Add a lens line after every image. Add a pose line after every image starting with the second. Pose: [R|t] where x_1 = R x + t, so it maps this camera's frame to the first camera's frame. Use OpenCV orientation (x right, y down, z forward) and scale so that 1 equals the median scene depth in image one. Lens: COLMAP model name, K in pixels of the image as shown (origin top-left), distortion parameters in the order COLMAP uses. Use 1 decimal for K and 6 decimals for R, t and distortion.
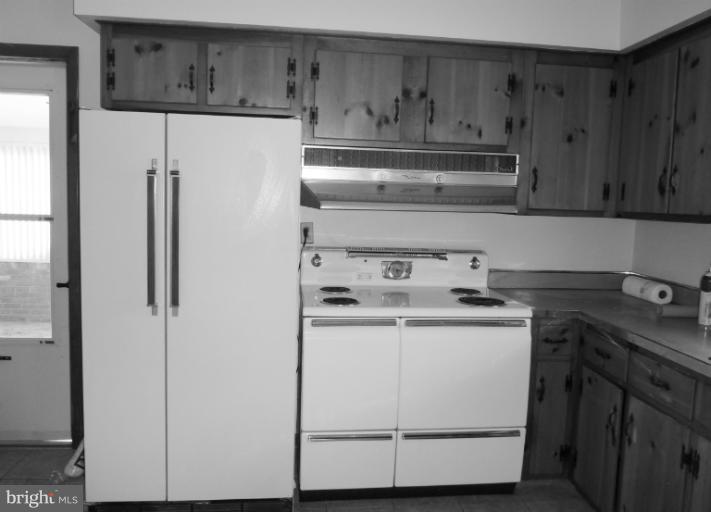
lens RADIAL K [[574.4, 0, 355.5], [0, 574.4, 256.0], [0, 0, 1]] dist [-0.022485, -0.006409]
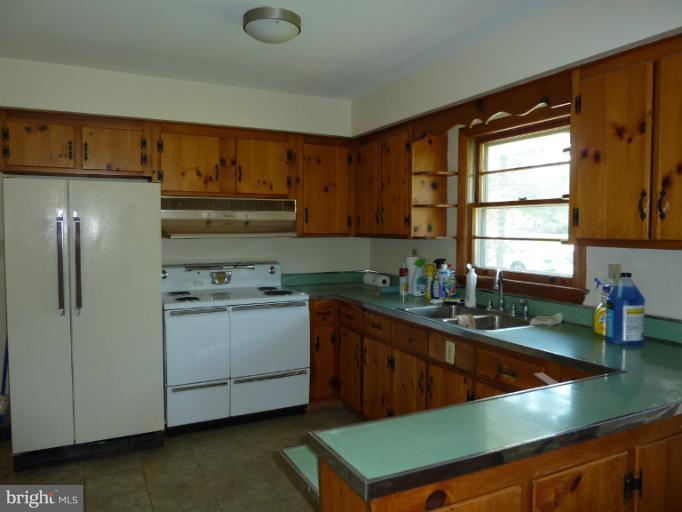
lens RADIAL K [[517.0, 0, 341.0], [0, 517.0, 256.0], [0, 0, 1]] dist [-0.026780, -0.001479]
pose [[0.938297, -0.048407, 0.342425, -0.101265], [0.060072, 0.997917, -0.023534, 0.020702], [-0.340572, 0.042652, 0.939251, -0.402307]]
